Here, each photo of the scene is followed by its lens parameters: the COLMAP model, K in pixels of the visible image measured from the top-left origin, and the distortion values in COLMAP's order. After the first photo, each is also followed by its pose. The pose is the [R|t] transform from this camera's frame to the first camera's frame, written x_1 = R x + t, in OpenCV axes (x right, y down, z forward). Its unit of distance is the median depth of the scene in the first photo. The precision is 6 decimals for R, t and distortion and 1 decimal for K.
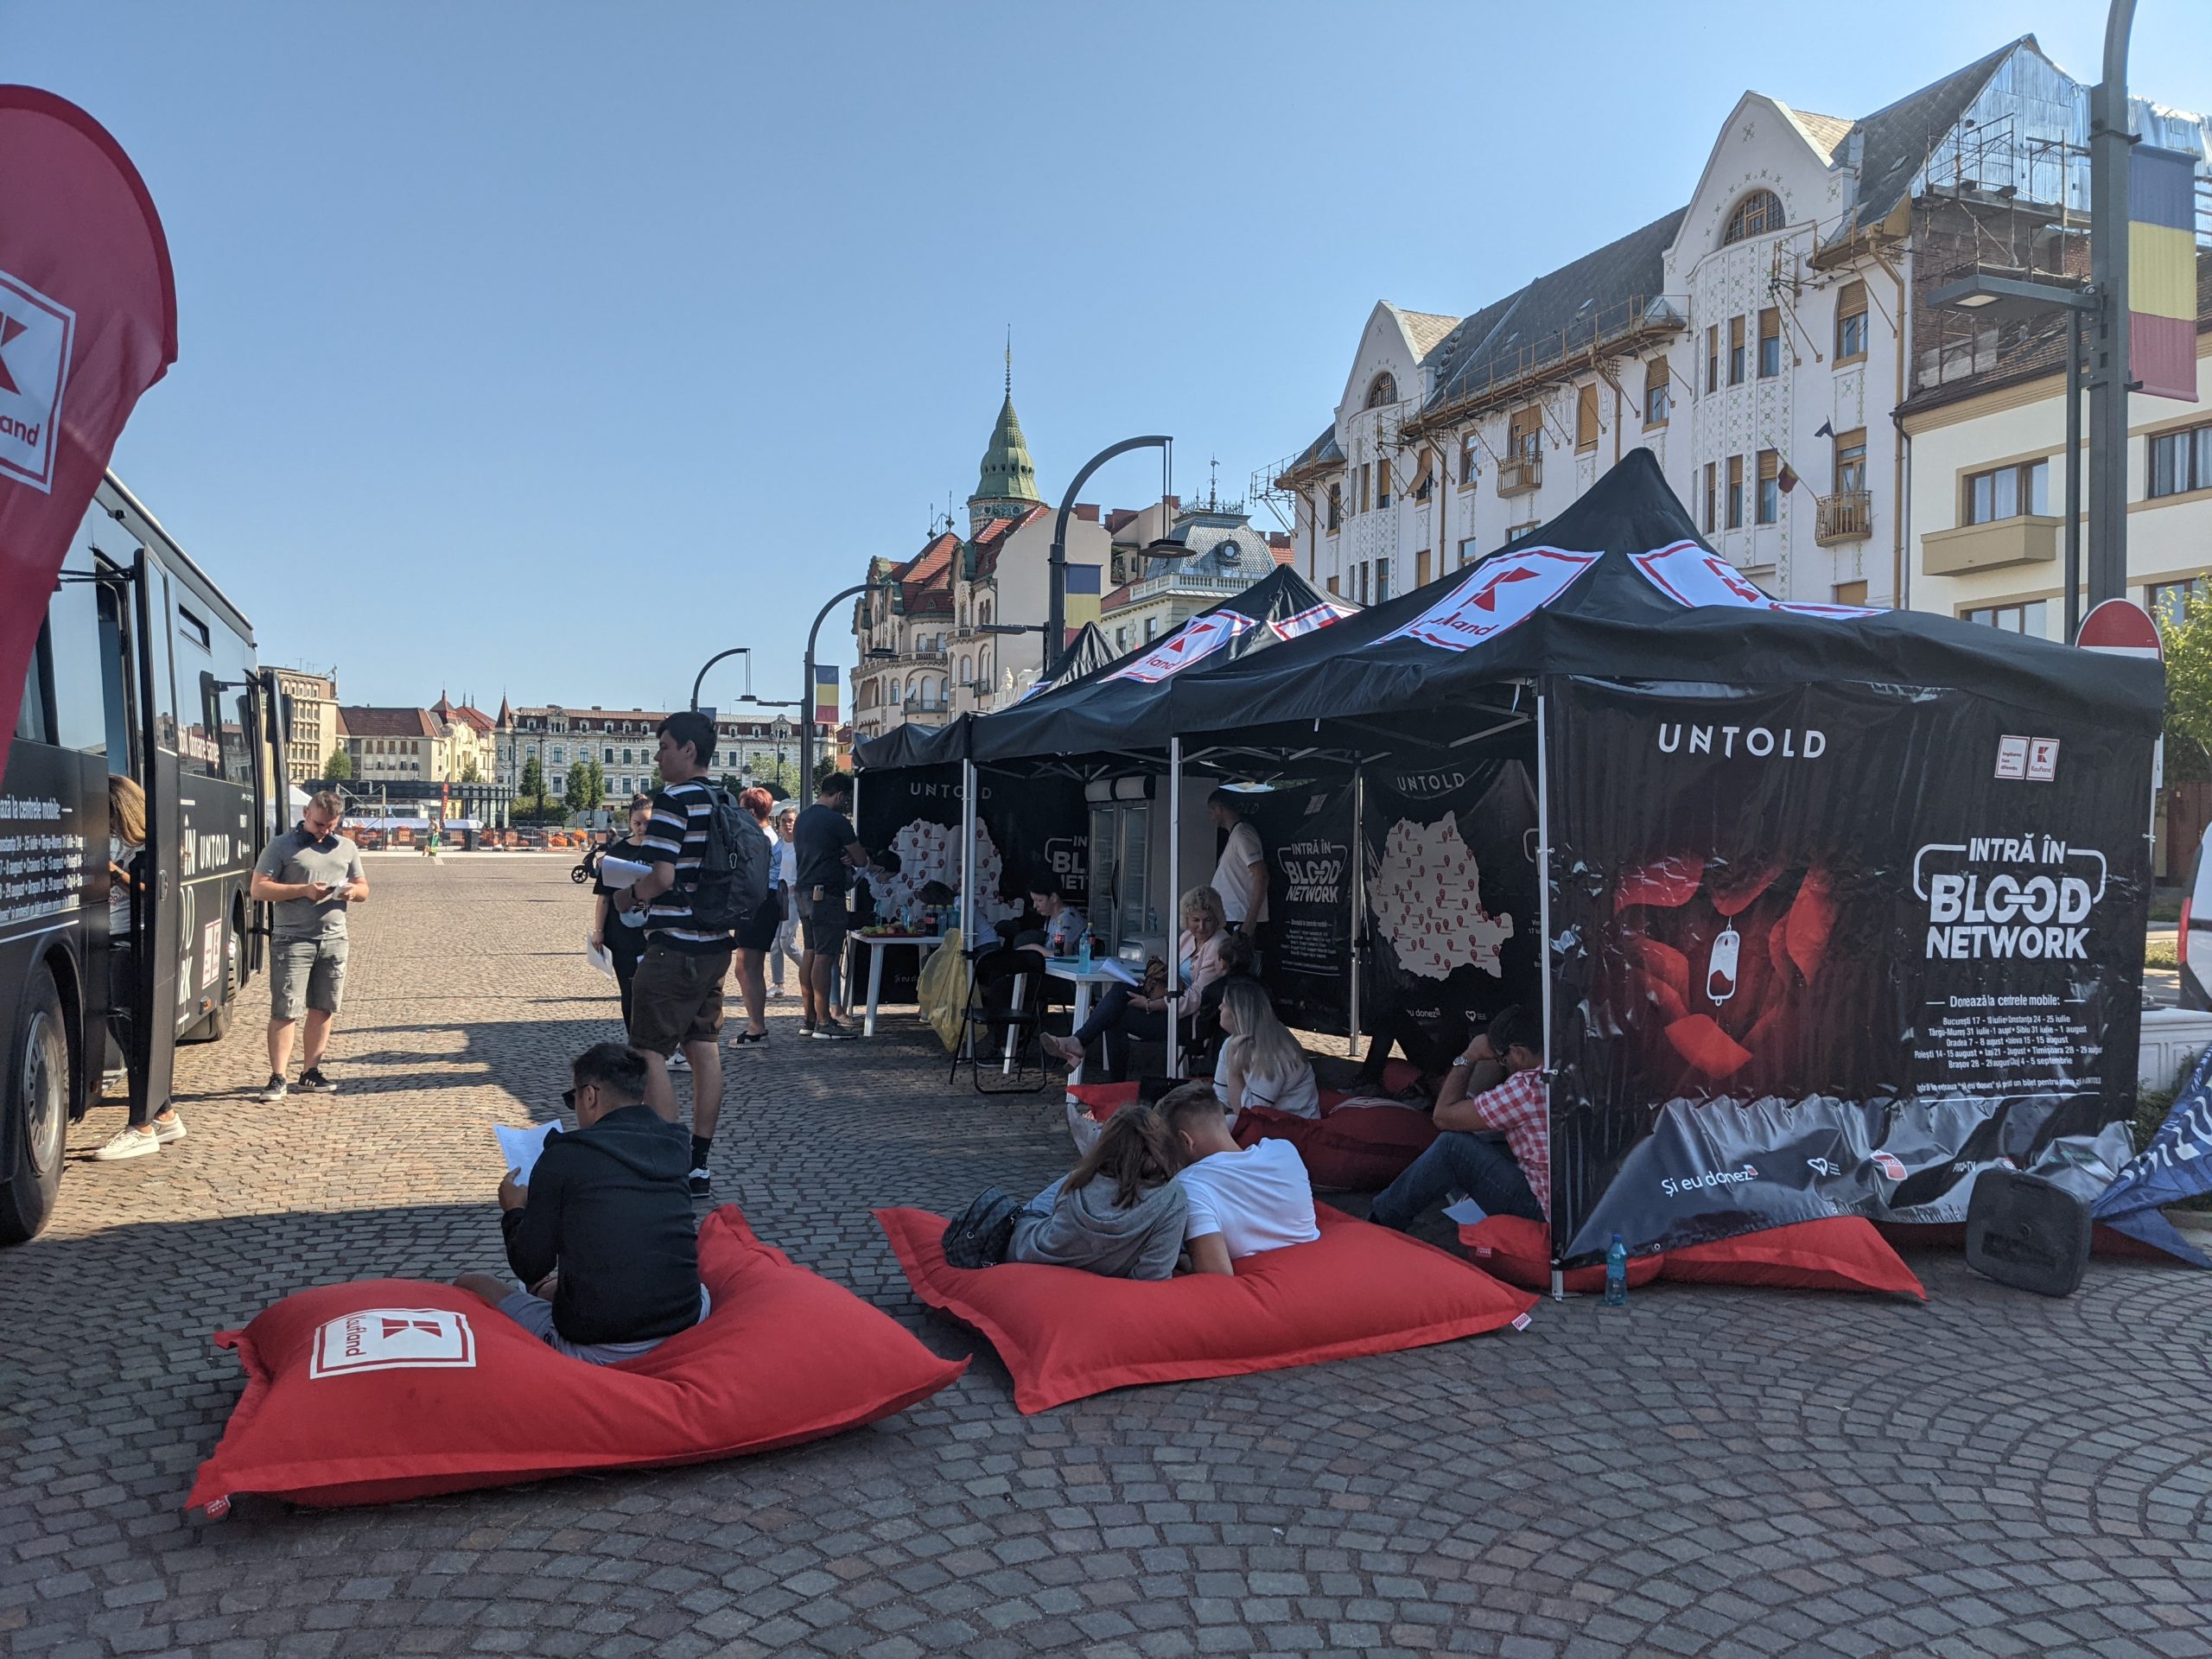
lens RADIAL K [[1764.6, 0, 1114.6], [0, 1764.6, 837.2], [0, 0, 1]] dist [0.046340, -0.071891]
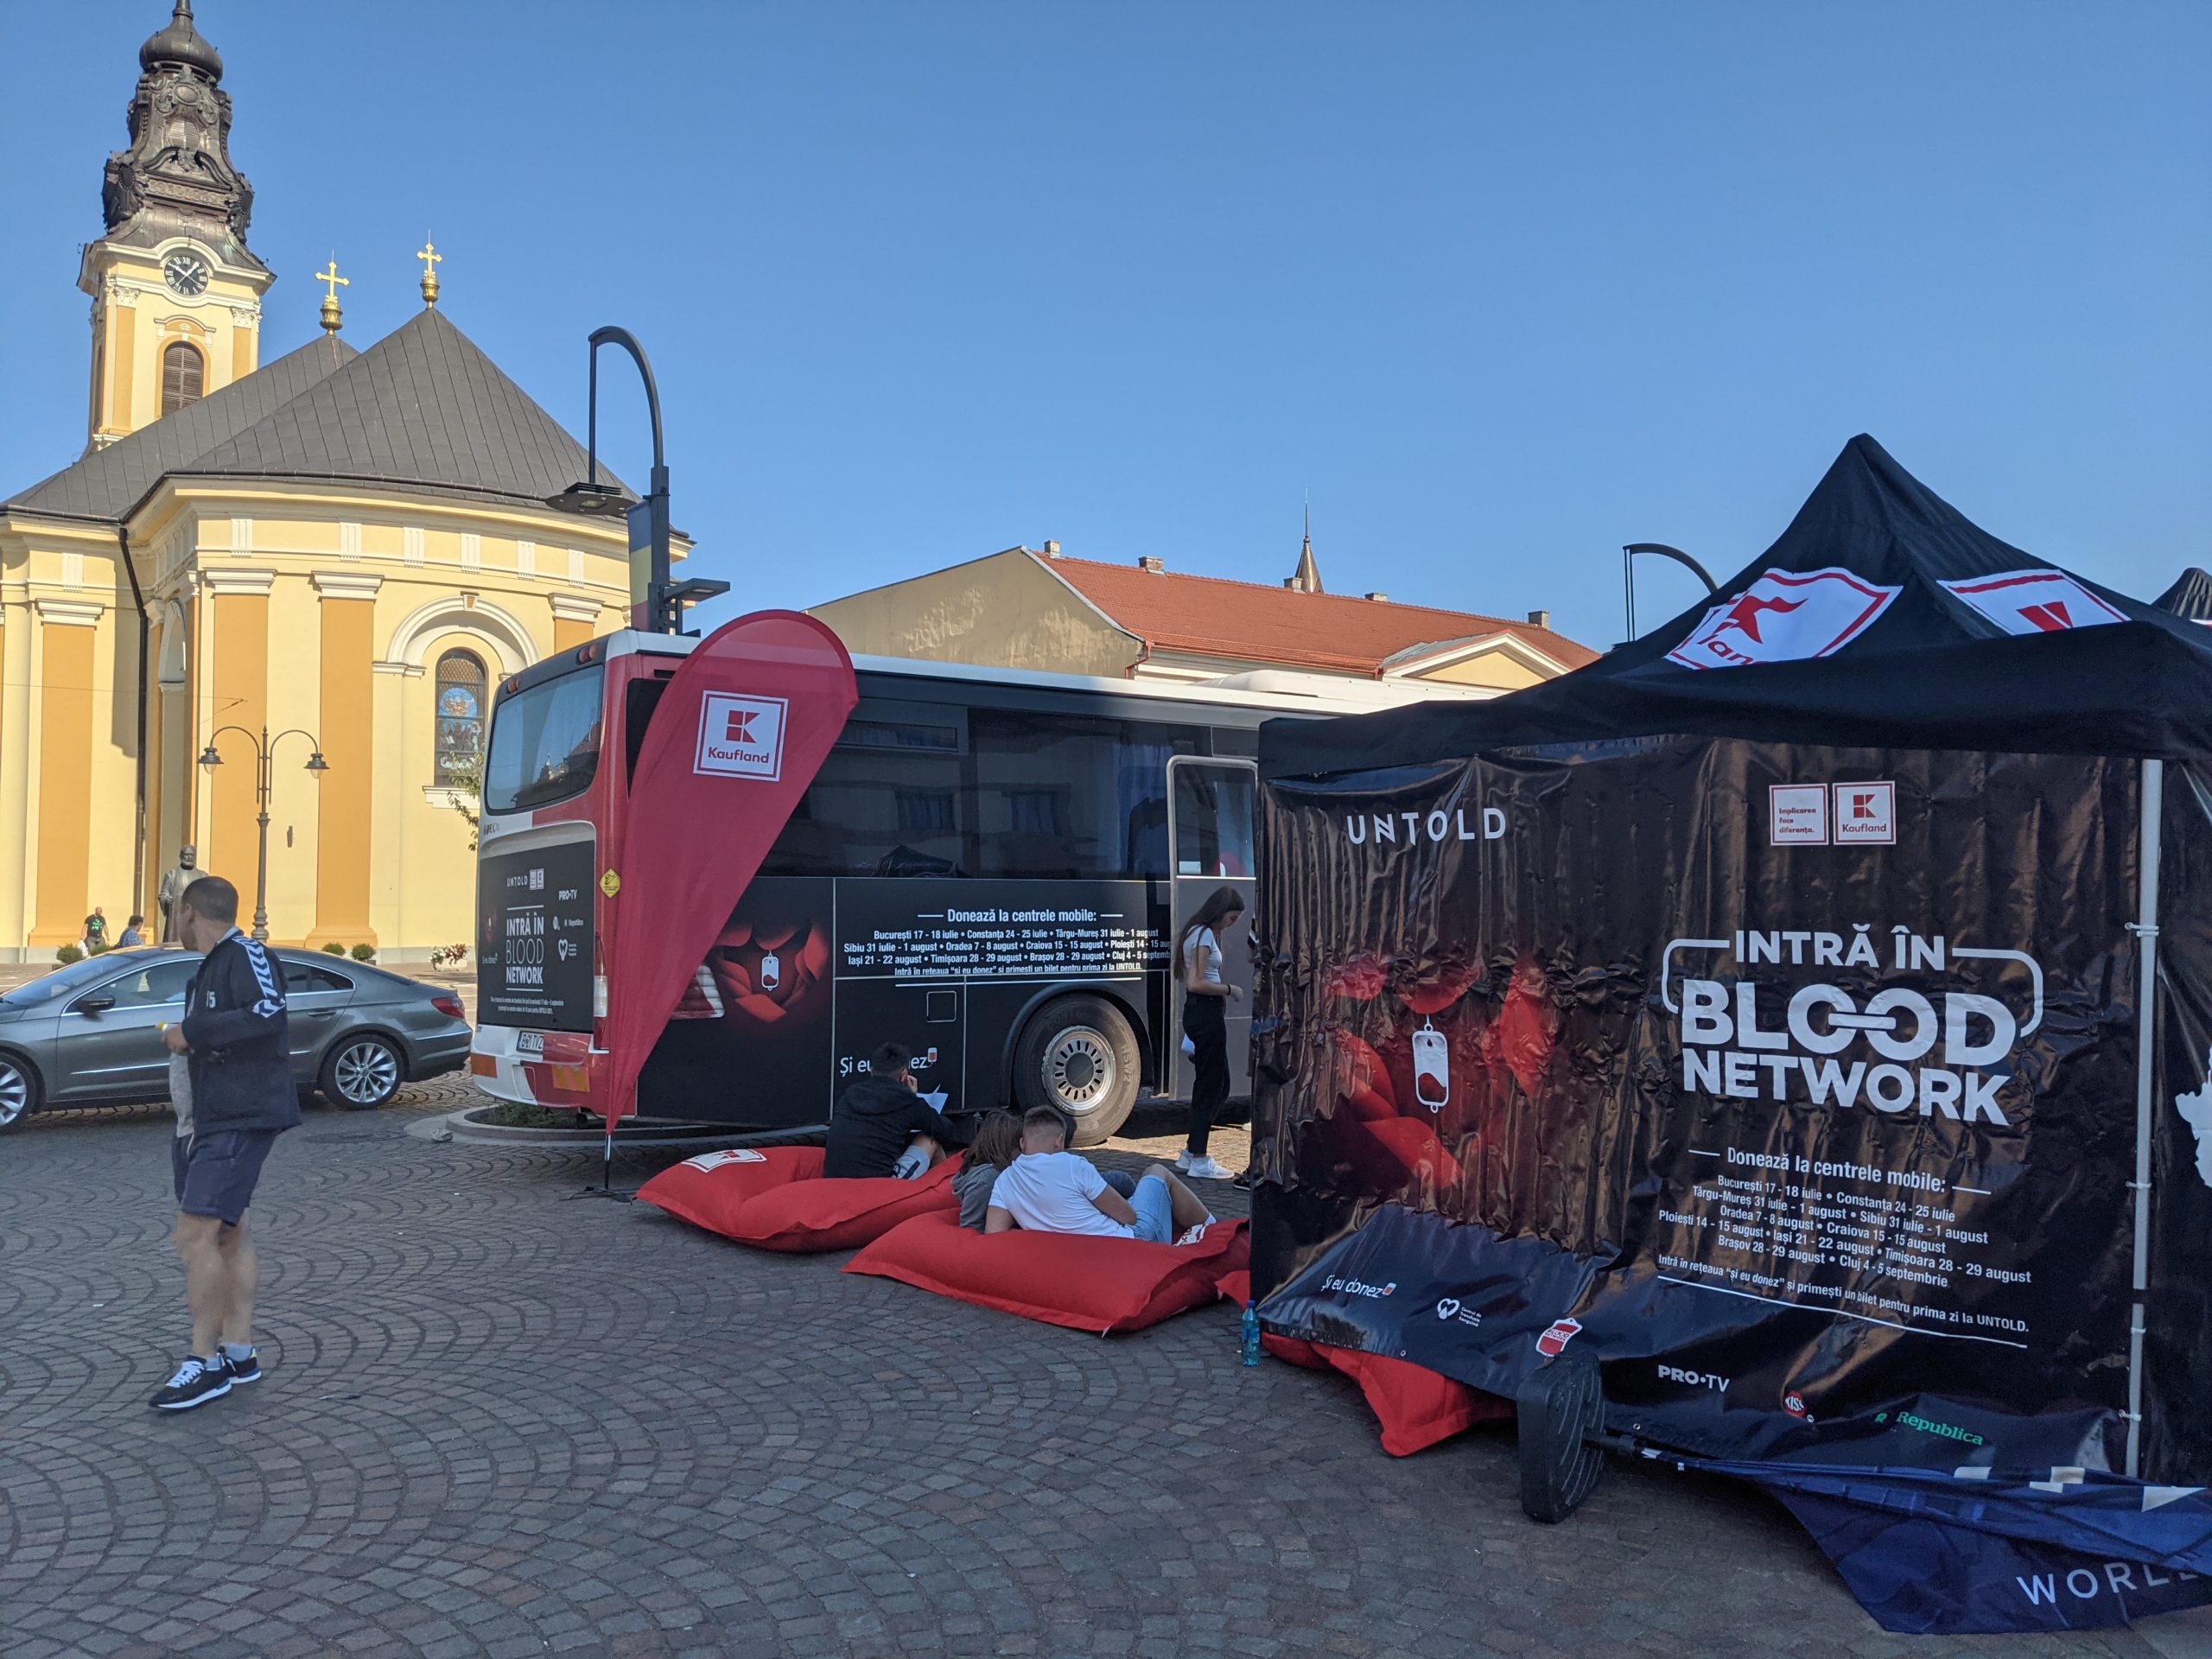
lens RADIAL K [[1764.6, 0, 1114.6], [0, 1764.6, 837.2], [0, 0, 1]] dist [0.046340, -0.071891]
pose [[0.235453, -0.061822, -0.969918, 1.110332], [-0.019016, 0.997491, -0.068196, 0.016463], [0.971700, 0.034500, 0.233686, 0.567498]]
